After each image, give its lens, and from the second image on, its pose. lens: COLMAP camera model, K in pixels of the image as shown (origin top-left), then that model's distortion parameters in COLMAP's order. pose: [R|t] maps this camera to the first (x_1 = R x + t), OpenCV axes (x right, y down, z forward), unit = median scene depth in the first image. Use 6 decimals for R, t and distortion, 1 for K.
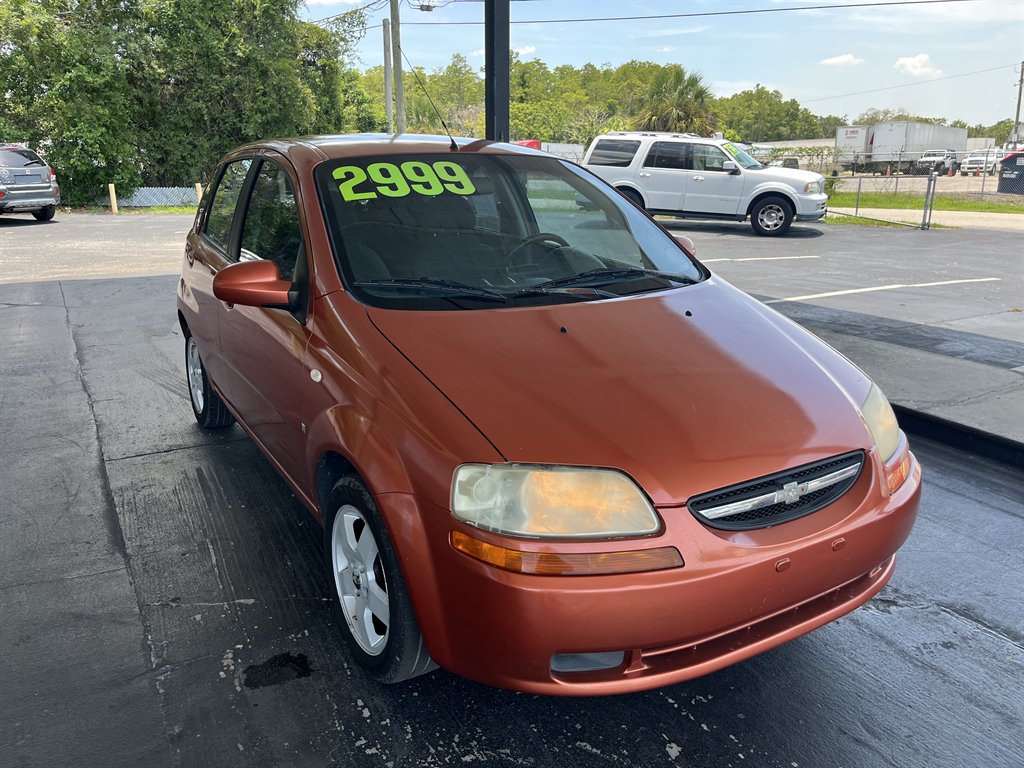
lens RADIAL K [[778.9, 0, 501.2], [0, 778.9, 382.1], [0, 0, 1]] dist [0.077541, -0.111293]
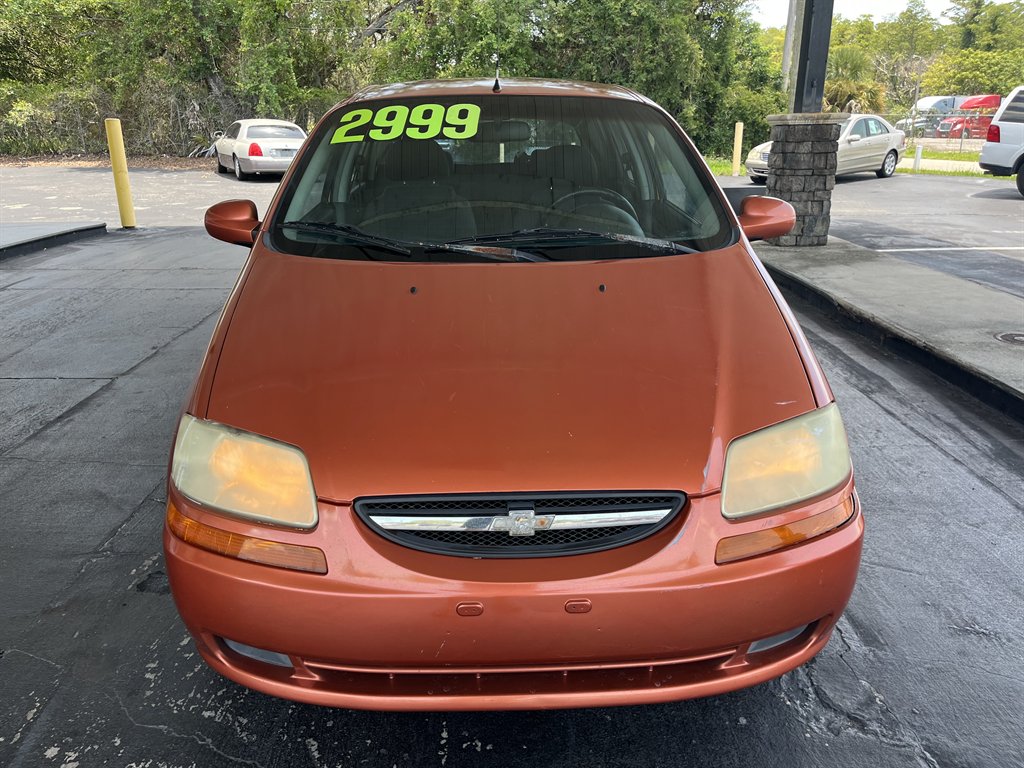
lens RADIAL K [[778.9, 0, 504.9], [0, 778.9, 378.6], [0, 0, 1]] dist [0.077541, -0.111293]
pose [[0.875816, 0.146226, -0.459962, 0.472886], [-0.127187, 0.989239, 0.072311, -0.036510], [0.465586, -0.004829, 0.884989, 0.216278]]
